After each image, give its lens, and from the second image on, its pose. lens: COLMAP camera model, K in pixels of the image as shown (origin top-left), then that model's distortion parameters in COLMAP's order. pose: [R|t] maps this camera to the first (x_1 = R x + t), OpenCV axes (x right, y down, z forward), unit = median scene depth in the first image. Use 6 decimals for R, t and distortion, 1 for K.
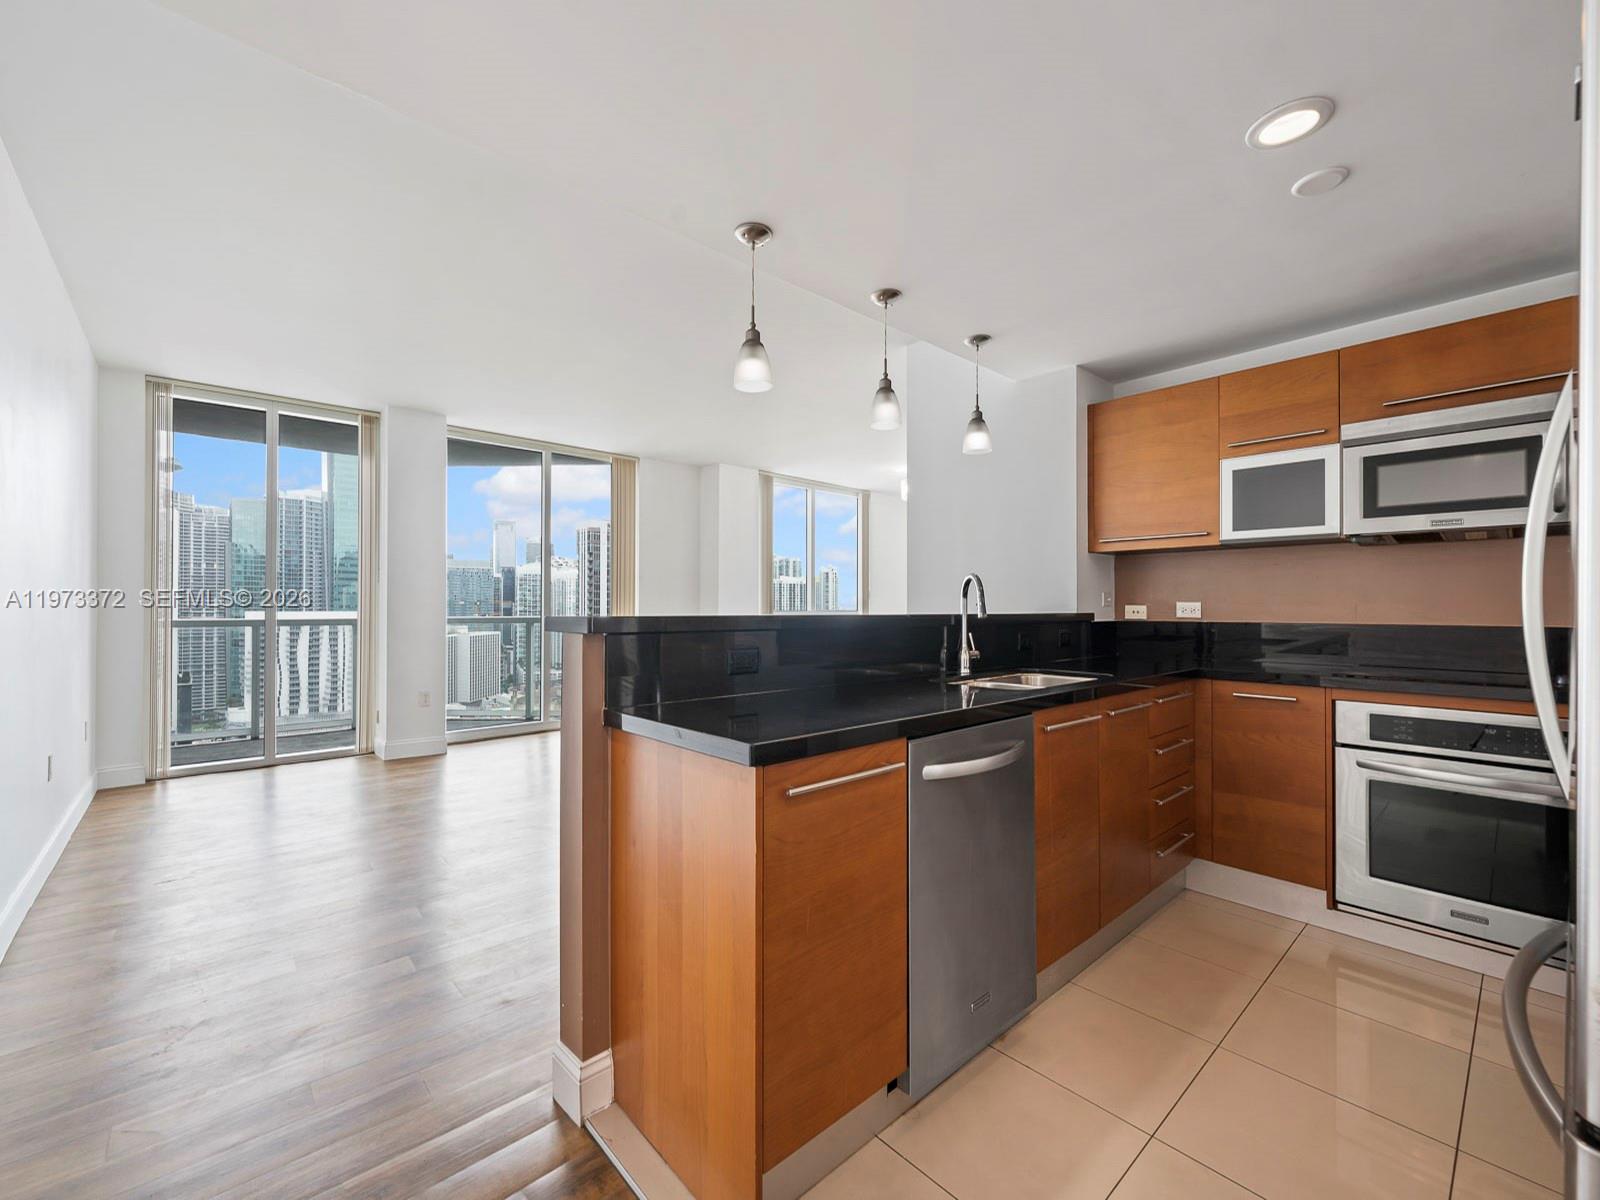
lens RADIAL K [[663.7, 0, 793.1], [0, 663.7, 604.1], [0, 0, 1]] dist [0.000301, -0.000081]
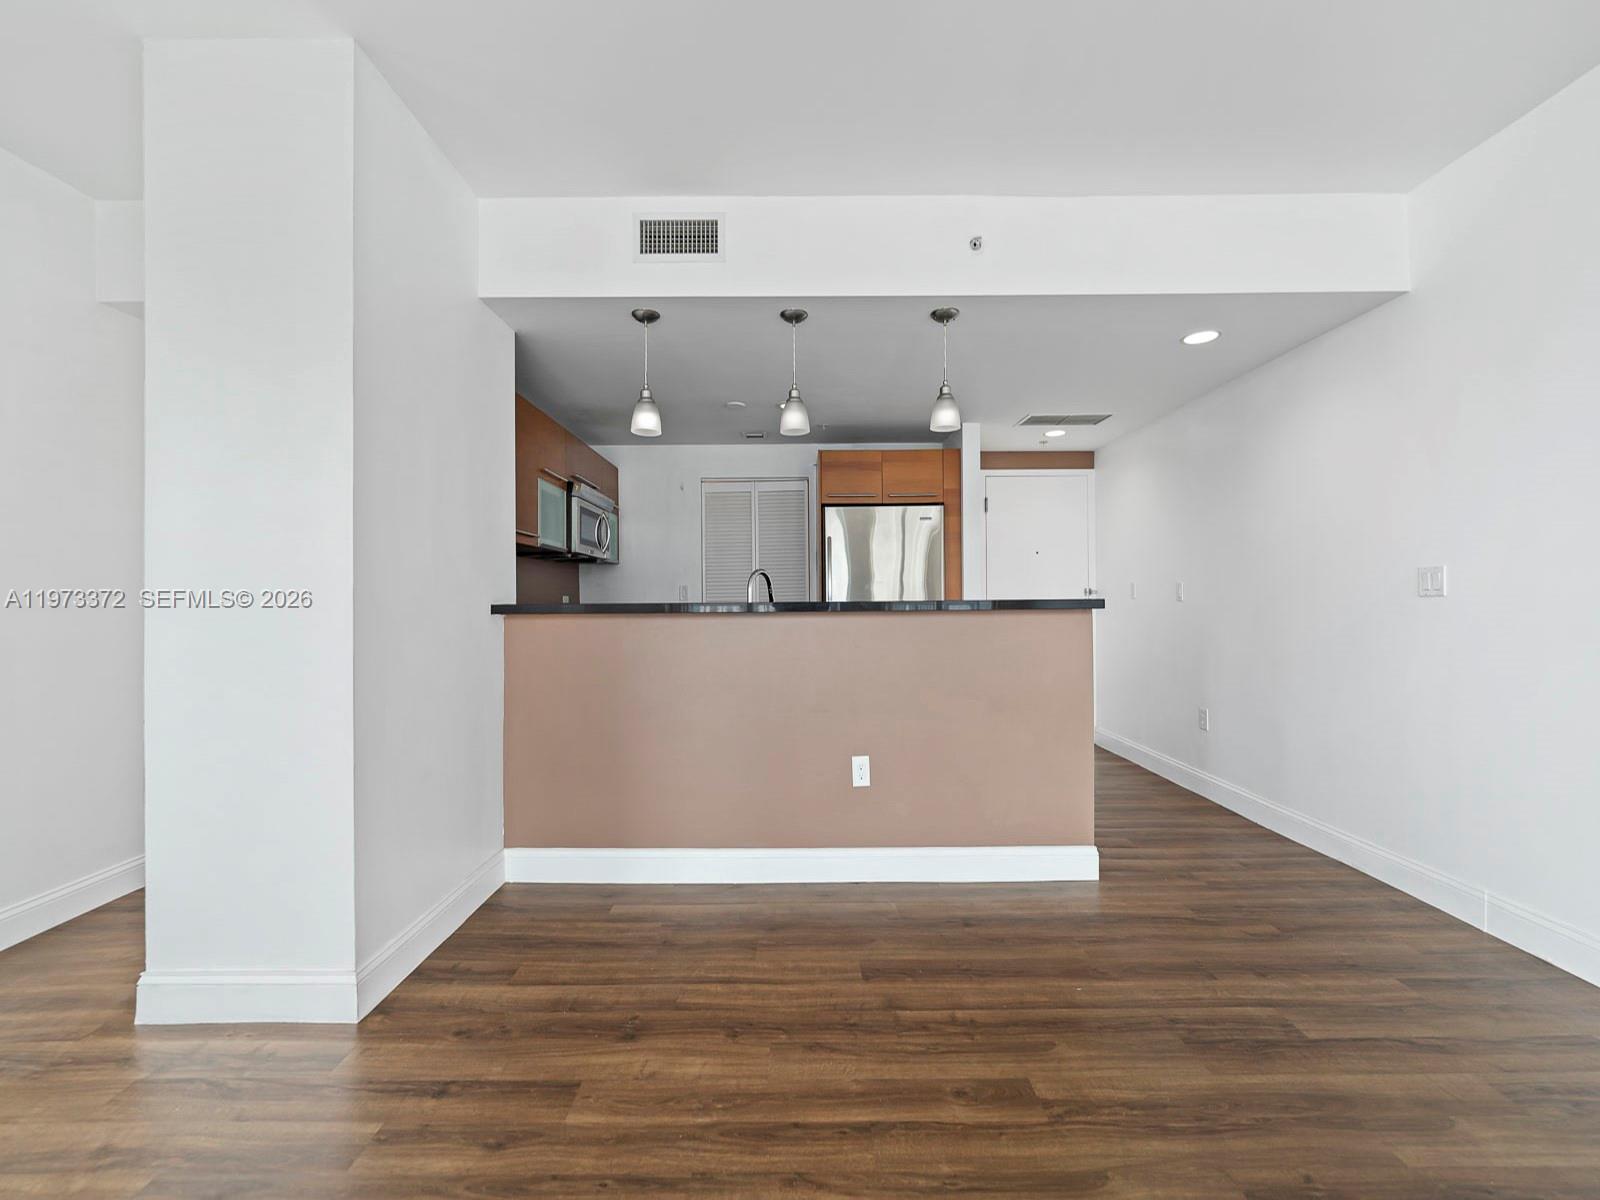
lens RADIAL K [[658.6, 0, 796.5], [0, 658.6, 600.1], [0, 0, 1]] dist [0.000346, 0.000057]
pose [[-0.745436, 0.005881, 0.666551, -0.588371], [0.003685, 0.999982, -0.004702, 0.018337], [-0.666567, -0.001049, -0.745444, 1.783446]]
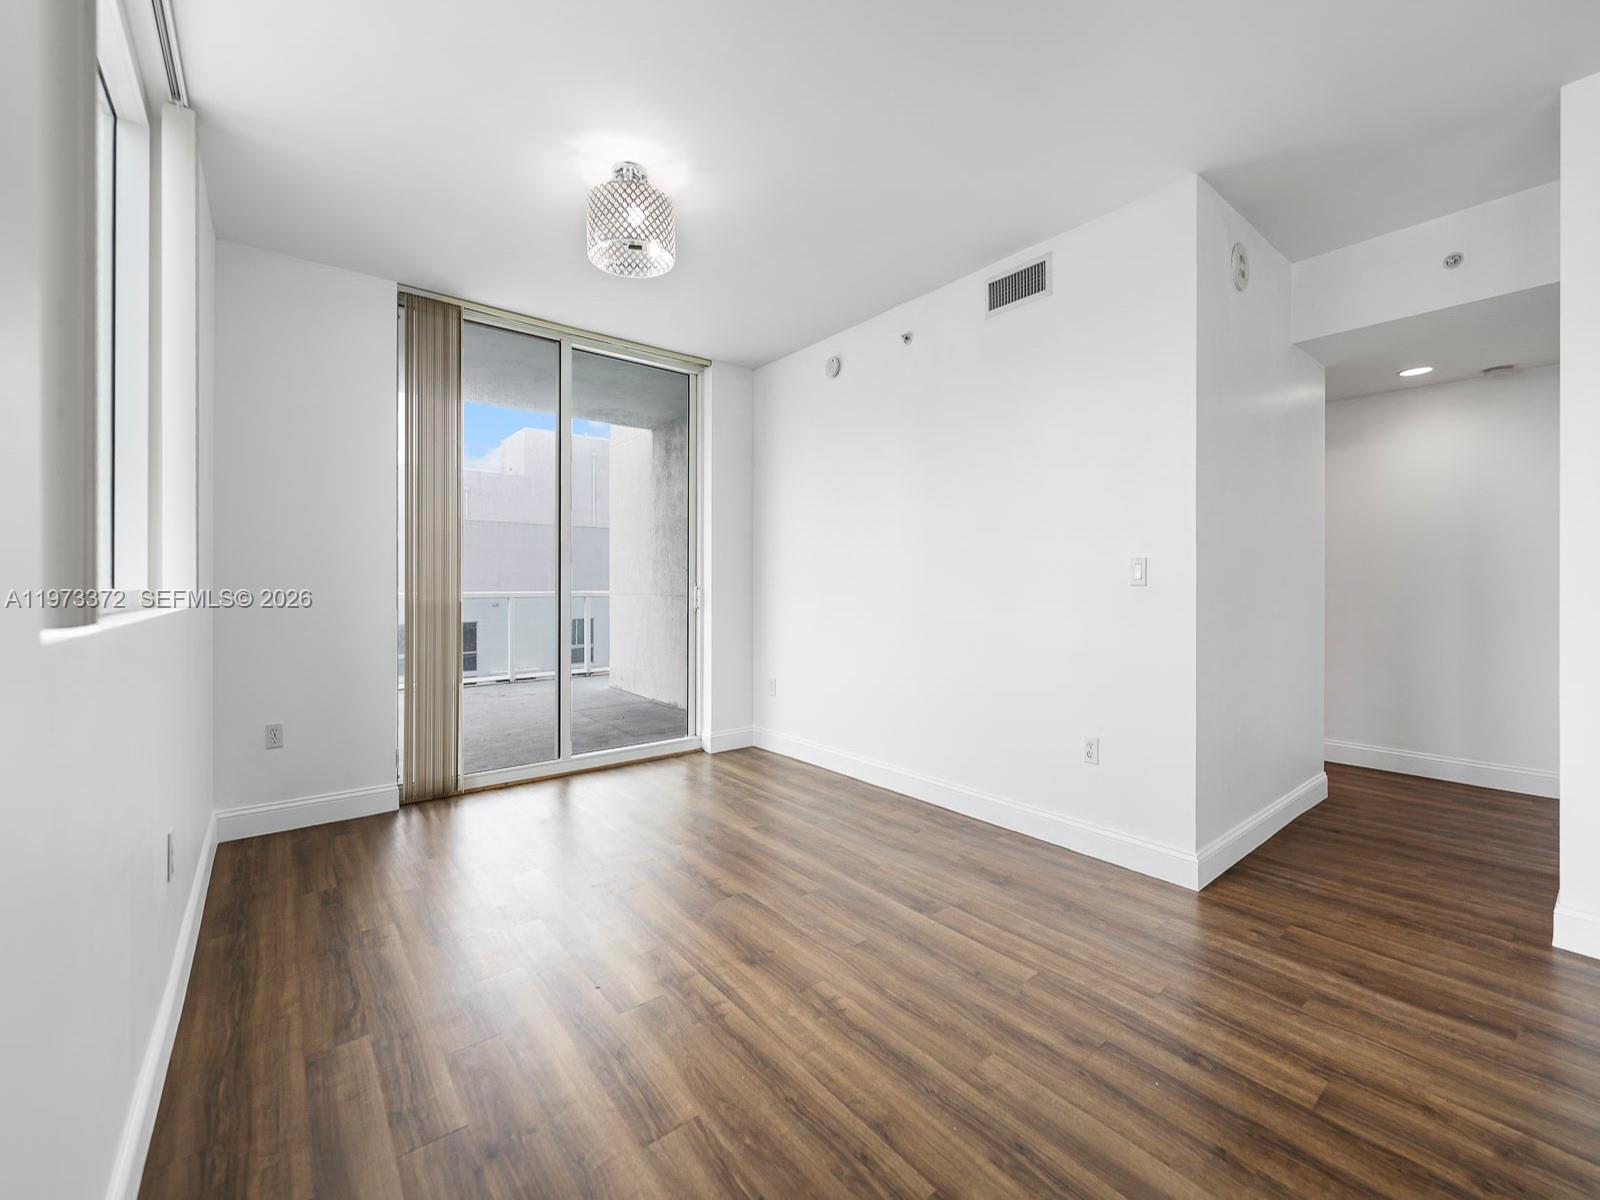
lens RADIAL K [[649.8, 0, 792.2], [0, 649.8, 587.1], [0, 0, 1]] dist [-0.000721, -0.000176]
pose [[0.059211, -0.005451, 0.998231, -0.439833], [-0.004716, 0.999972, 0.005740, 0.021692], [-0.998234, -0.005048, 0.059184, 2.645985]]
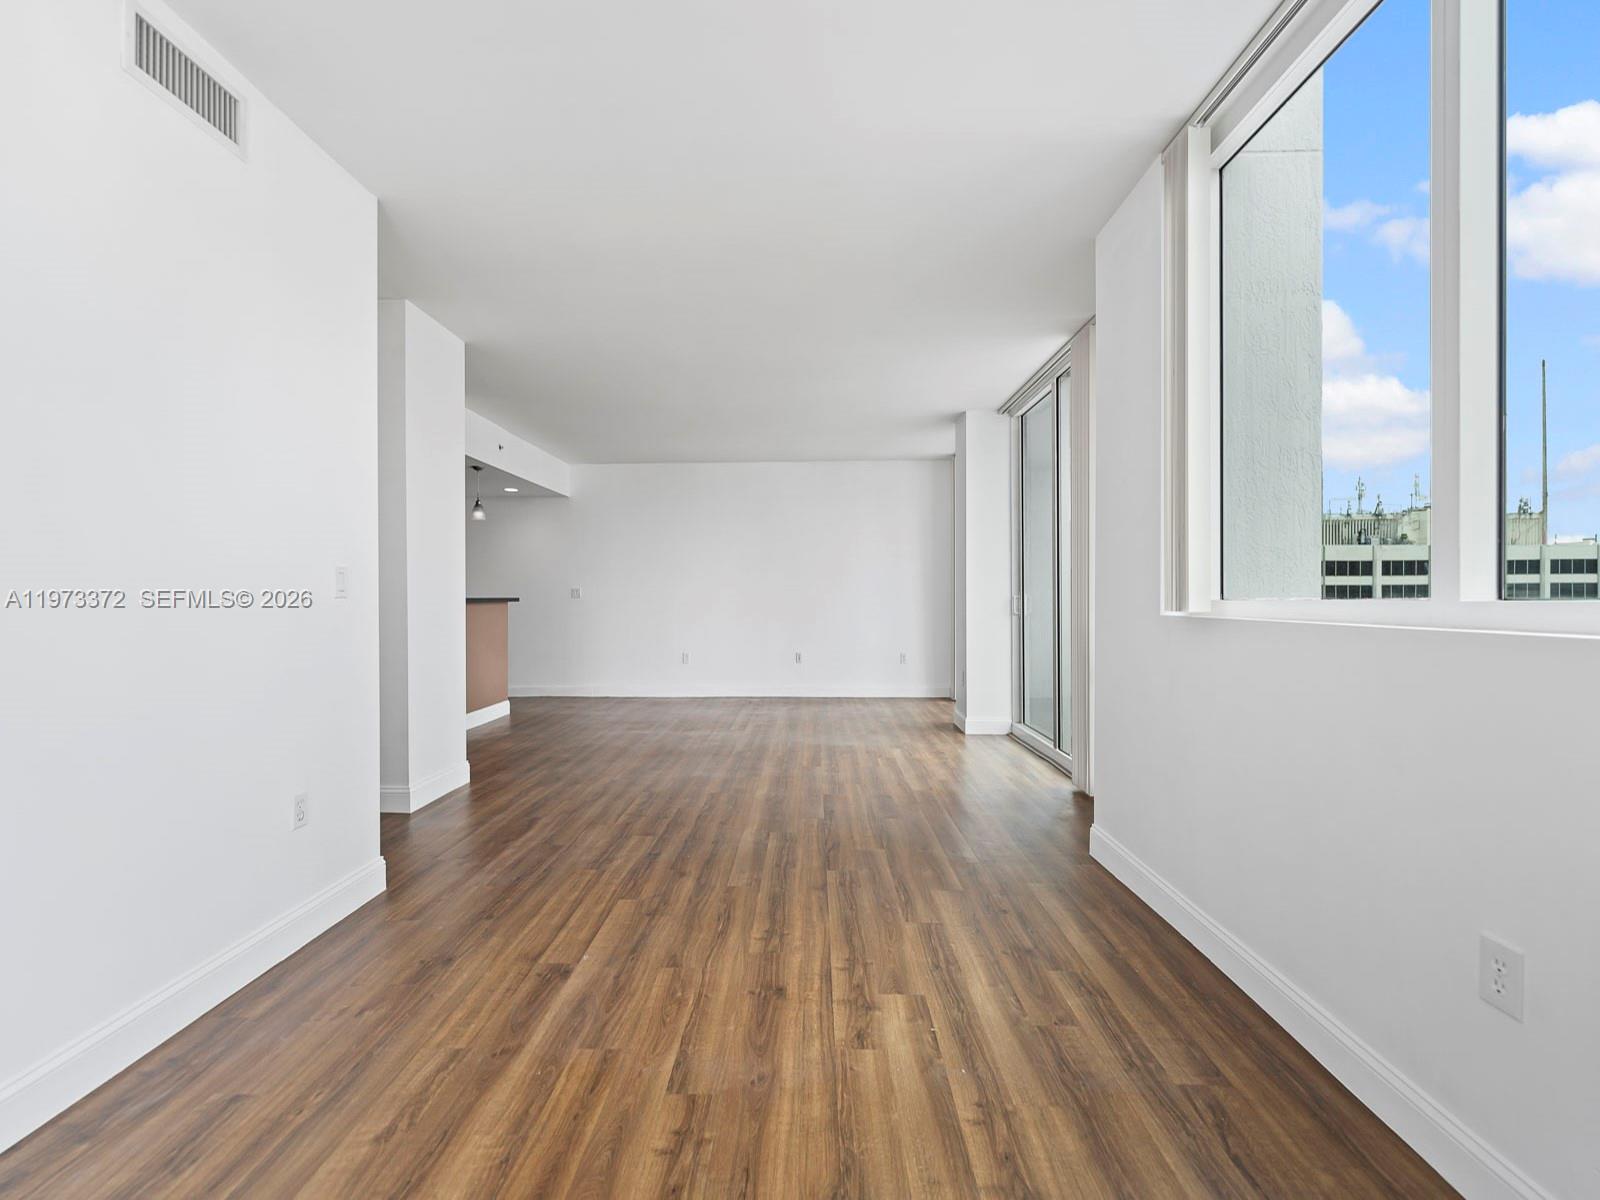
lens RADIAL K [[656.0, 0, 794.8], [0, 656.0, 604.4], [0, 0, 1]] dist [-0.001635, -0.000376]
pose [[-0.687812, 0.007861, -0.725846, 0.886140], [0.004719, 0.999969, 0.006359, 0.028261], [0.725874, 0.000949, -0.687827, 3.279255]]
